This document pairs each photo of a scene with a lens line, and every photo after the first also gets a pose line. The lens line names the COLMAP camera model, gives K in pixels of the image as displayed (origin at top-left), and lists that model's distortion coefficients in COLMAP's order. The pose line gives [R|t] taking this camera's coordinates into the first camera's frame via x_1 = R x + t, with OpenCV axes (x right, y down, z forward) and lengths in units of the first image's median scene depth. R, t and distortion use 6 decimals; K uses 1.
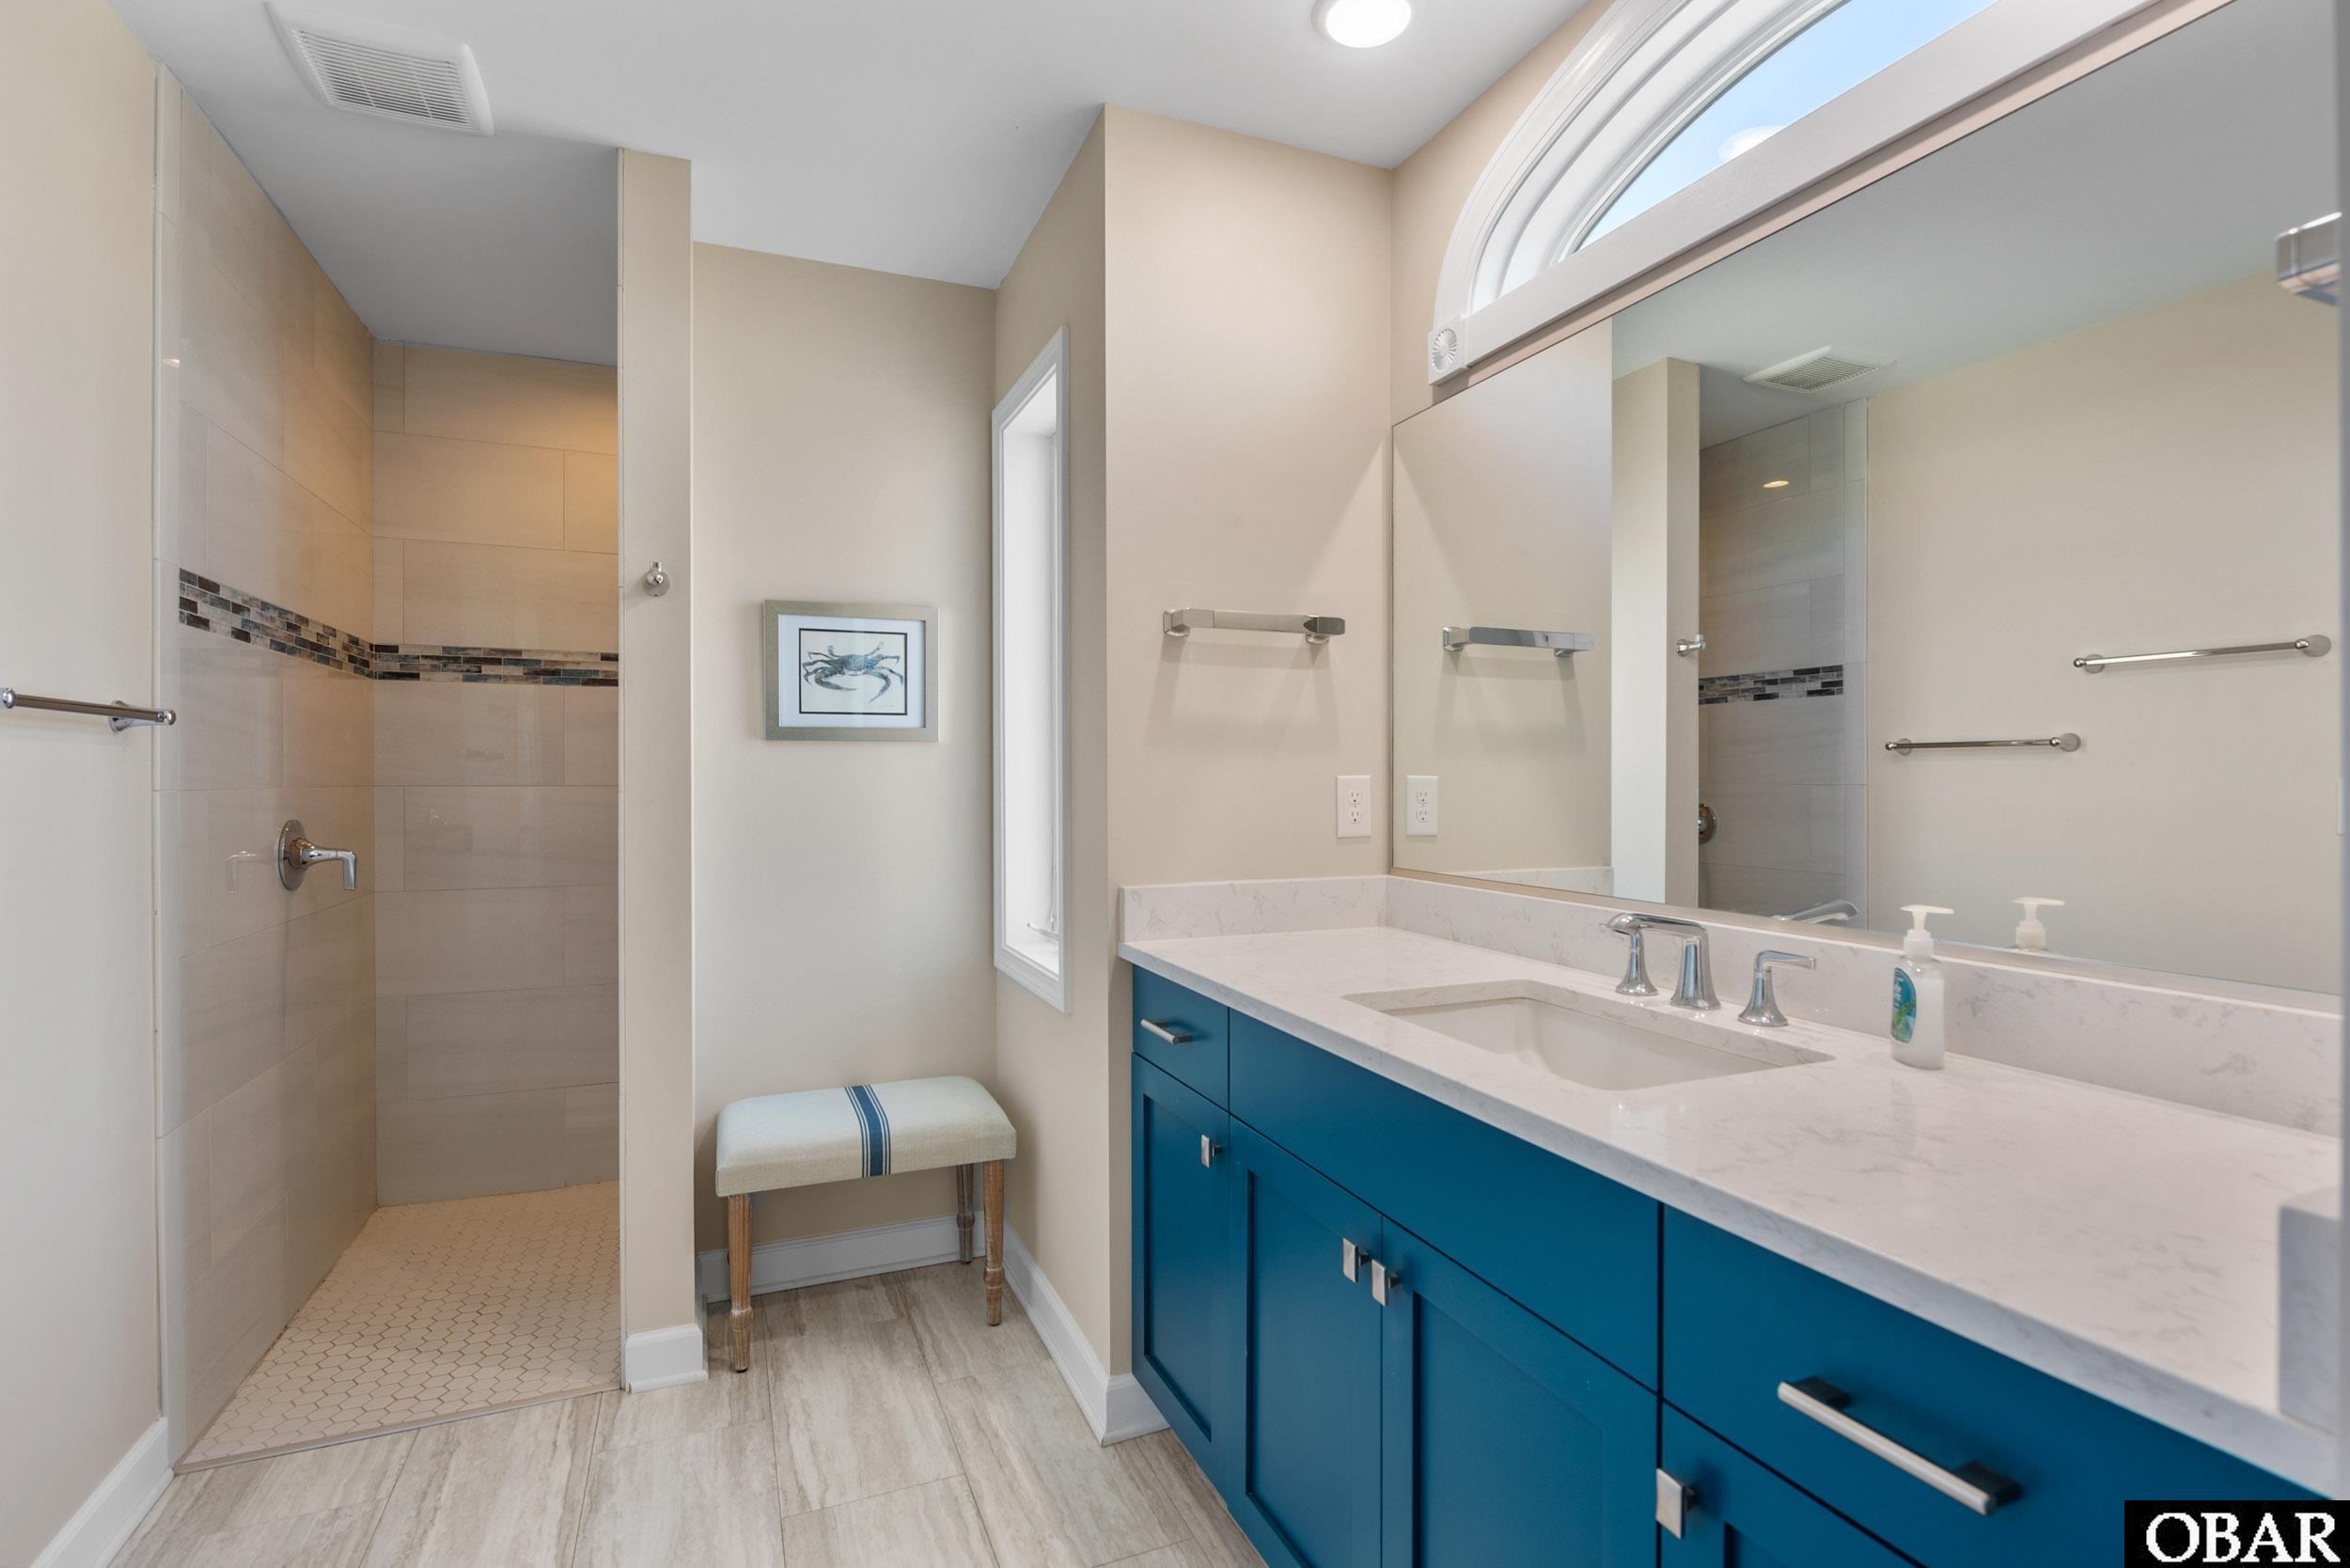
lens RADIAL K [[1120.0, 0, 1171.7], [0, 1120.0, 770.1], [0, 0, 1]] dist [0.016301, -0.000401]
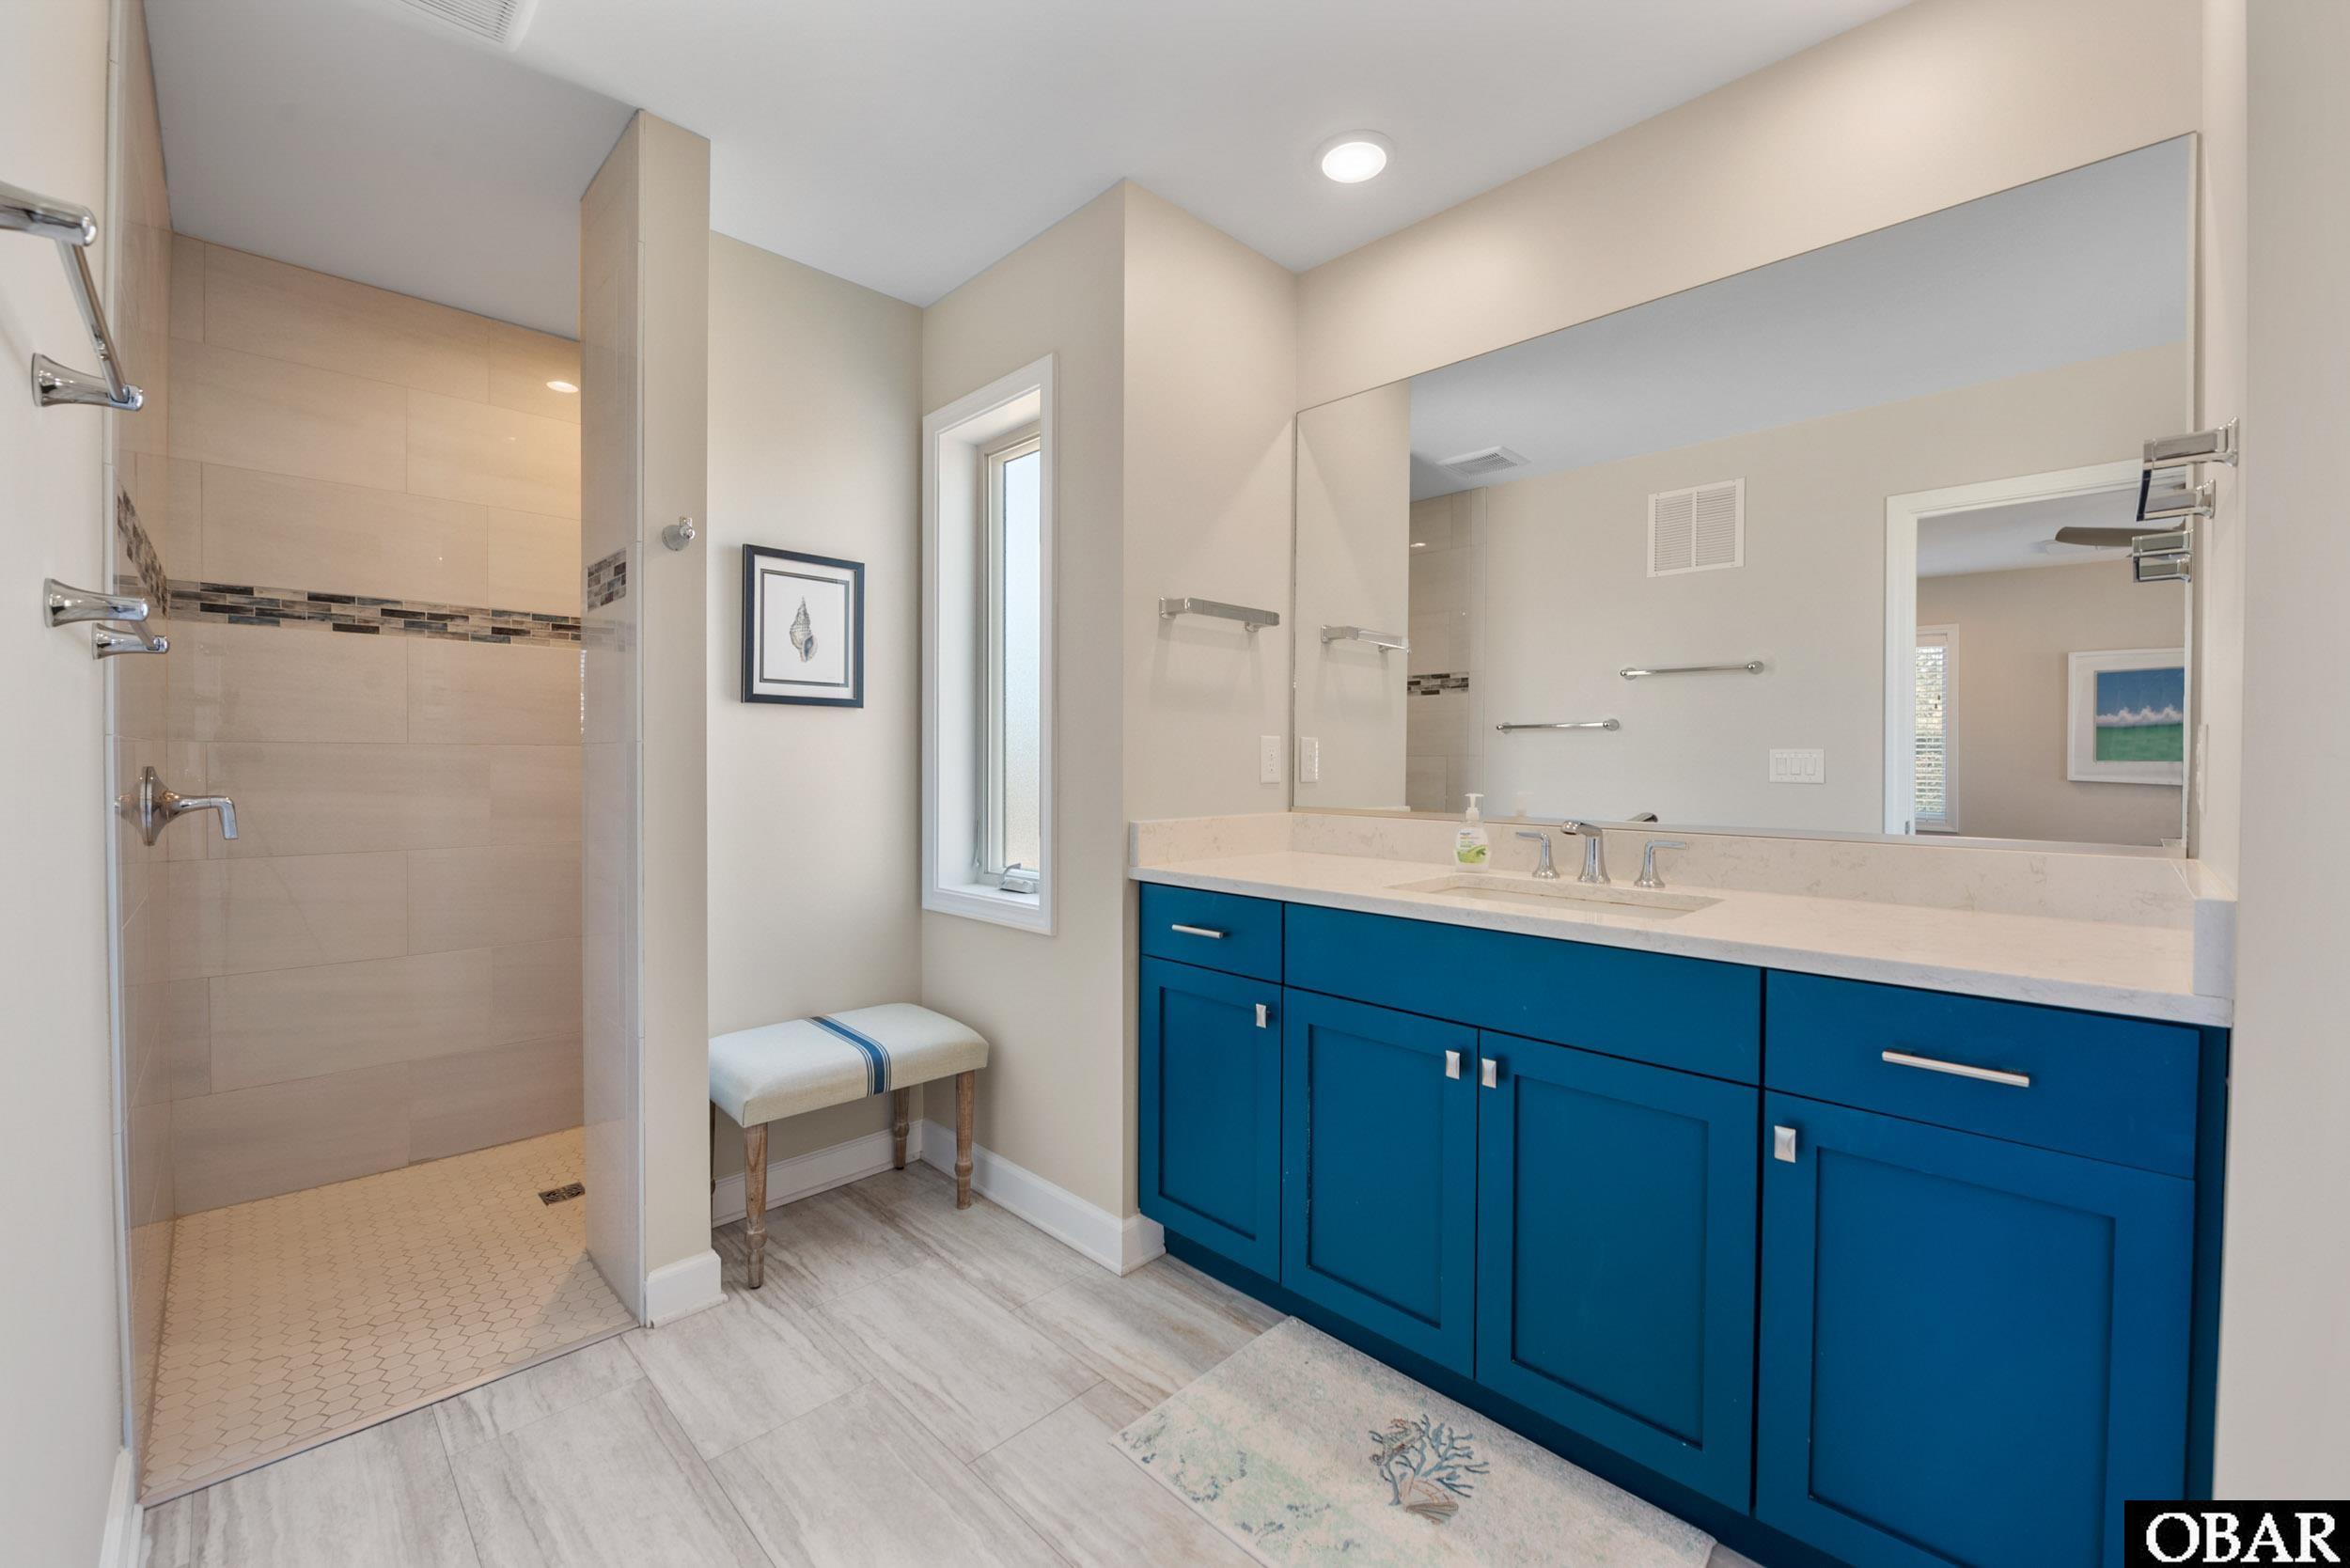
lens RADIAL K [[960.0, 0, 1178.4], [0, 960.0, 767.4], [0, 0, 1]] dist [0.001171, 0.000047]
pose [[0.925621, -0.003253, 0.378438, -0.353738], [-0.000844, 0.999943, 0.010659, 0.029409], [-0.378451, -0.010186, 0.925565, 0.011924]]
